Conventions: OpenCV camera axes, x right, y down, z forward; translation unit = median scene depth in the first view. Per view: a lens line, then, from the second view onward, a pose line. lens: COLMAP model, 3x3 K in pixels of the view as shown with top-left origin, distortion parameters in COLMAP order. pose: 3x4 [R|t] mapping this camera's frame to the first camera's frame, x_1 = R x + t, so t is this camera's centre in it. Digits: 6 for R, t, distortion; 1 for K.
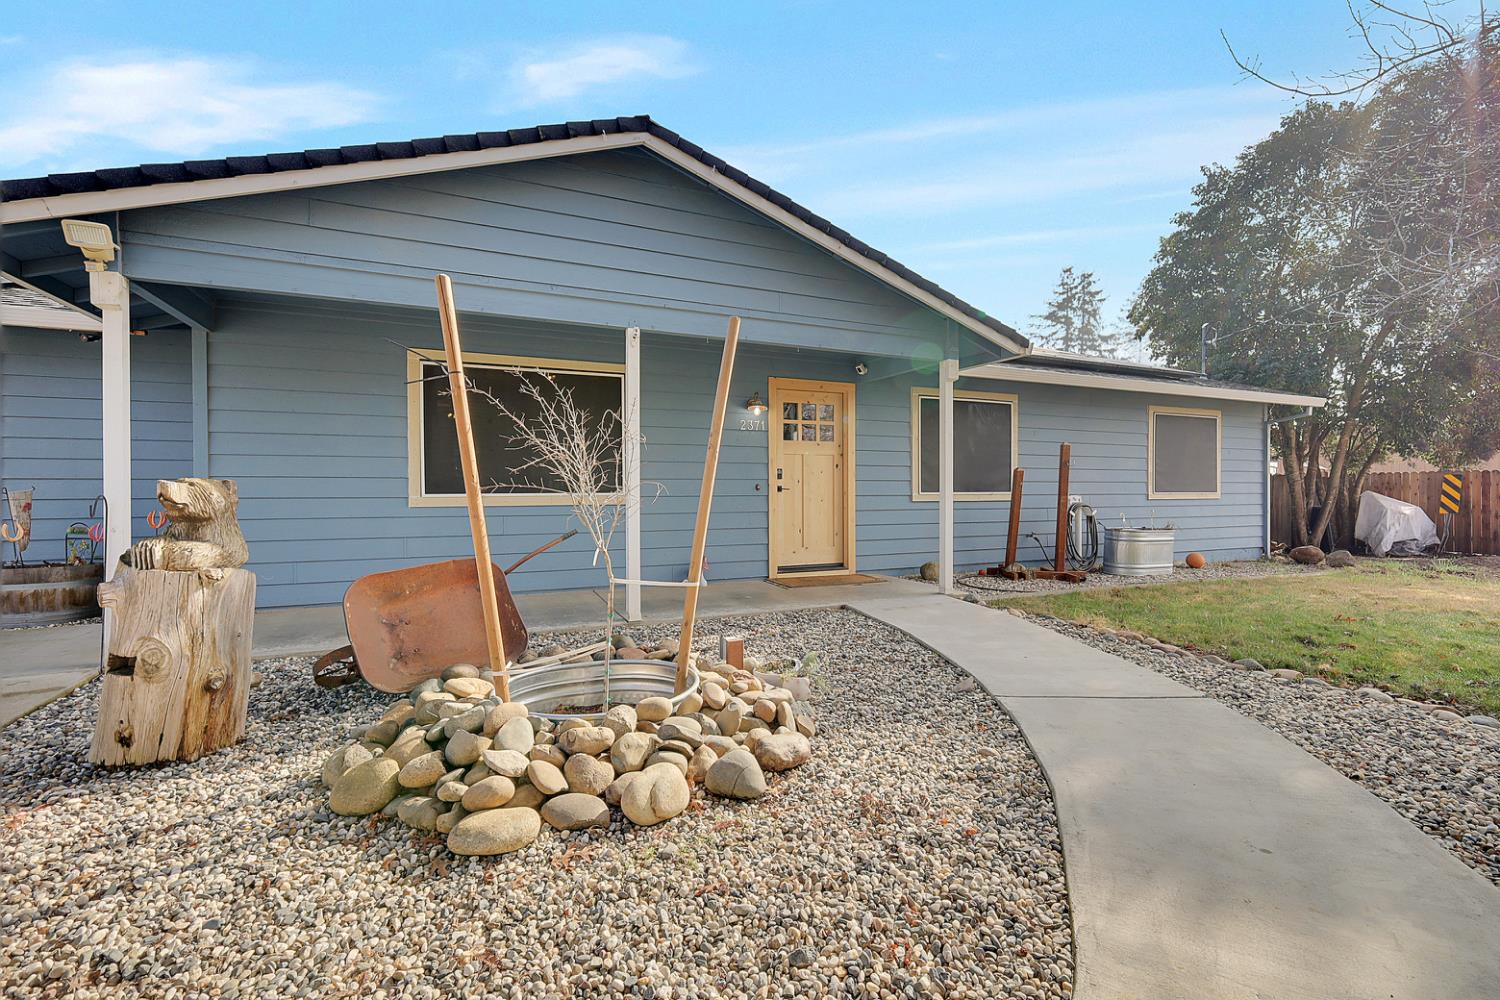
lens RADIAL K [[655.6, 0, 754.8], [0, 655.6, 495.1], [0, 0, 1]] dist [0.000026, -0.000268]
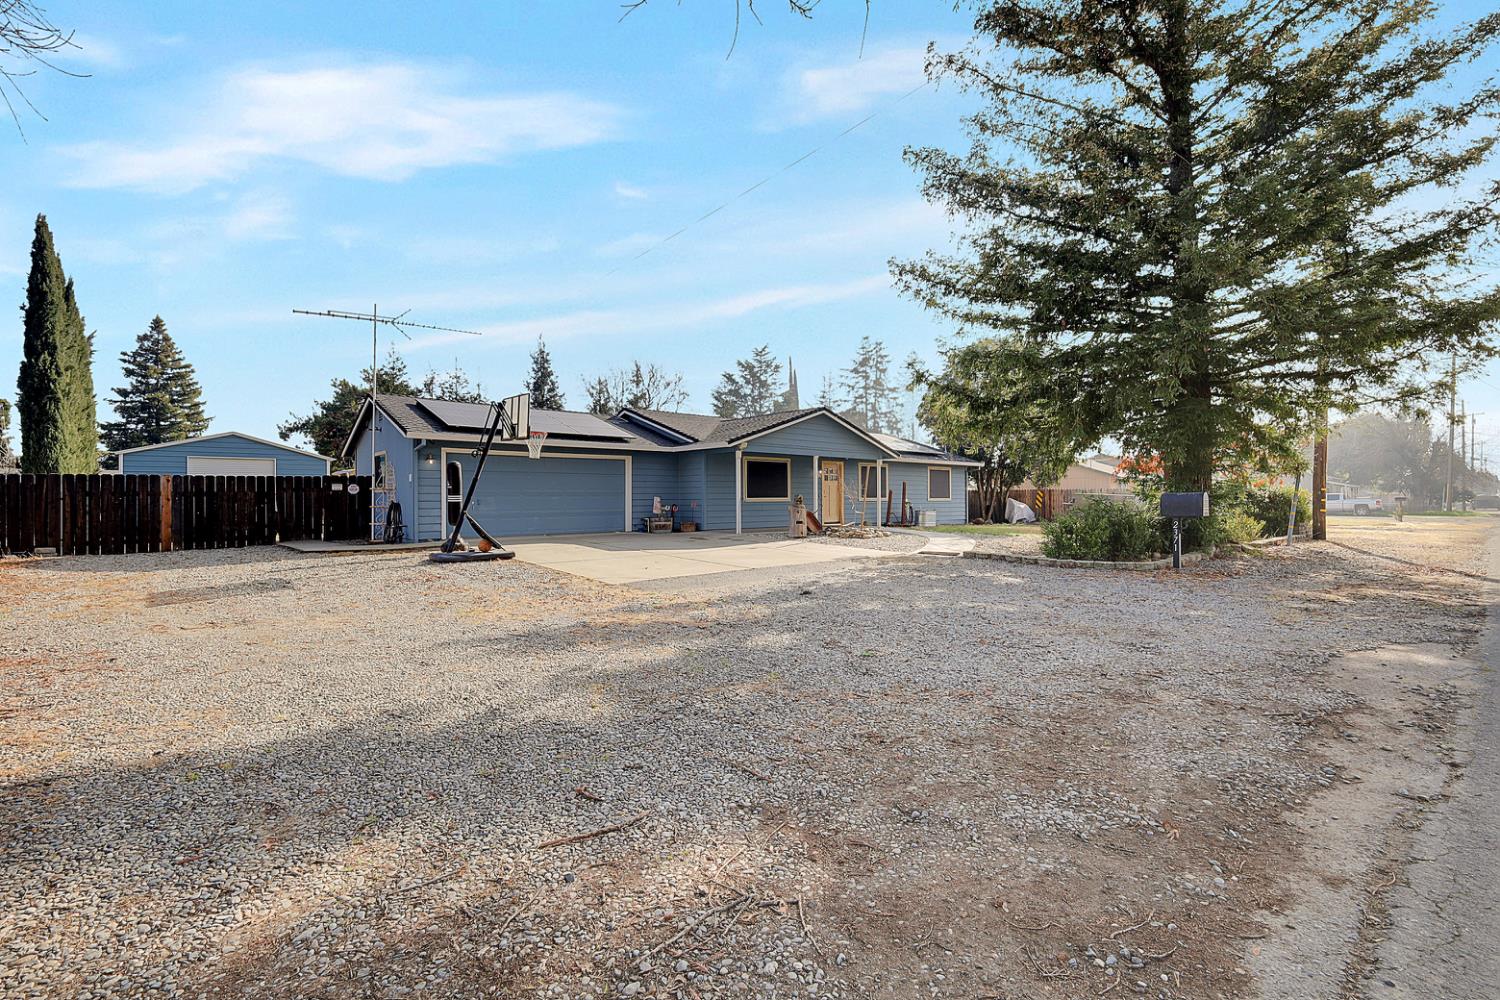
lens RADIAL K [[650.7, 0, 751.2], [0, 650.7, 496.7], [0, 0, 1]] dist [0.001317, -0.000105]
pose [[0.956910, 0.000714, 0.290385, -0.873090], [0.002485, 0.999940, -0.010647, 0.016259], [-0.290375, 0.010910, 0.956851, -1.351412]]
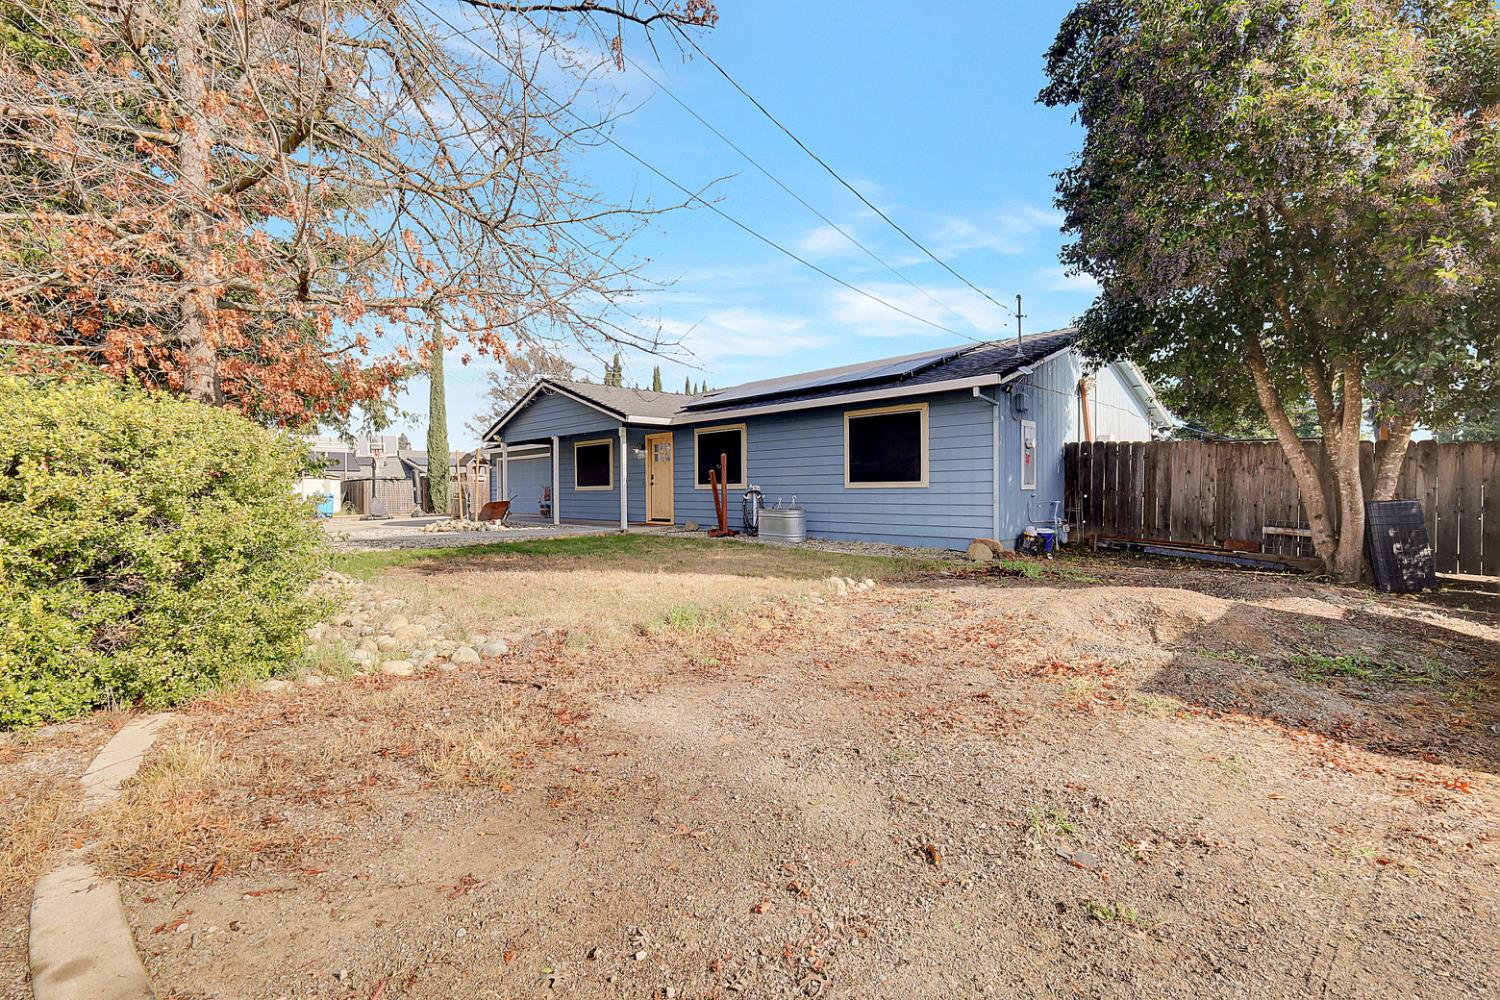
lens RADIAL K [[655.6, 0, 754.8], [0, 655.6, 495.1], [0, 0, 1]] dist [0.000026, -0.000268]
pose [[0.343481, 0.010860, -0.939097, 1.697576], [0.011322, 0.999813, 0.015703, -0.001527], [0.939091, -0.016026, 0.343294, 0.414298]]
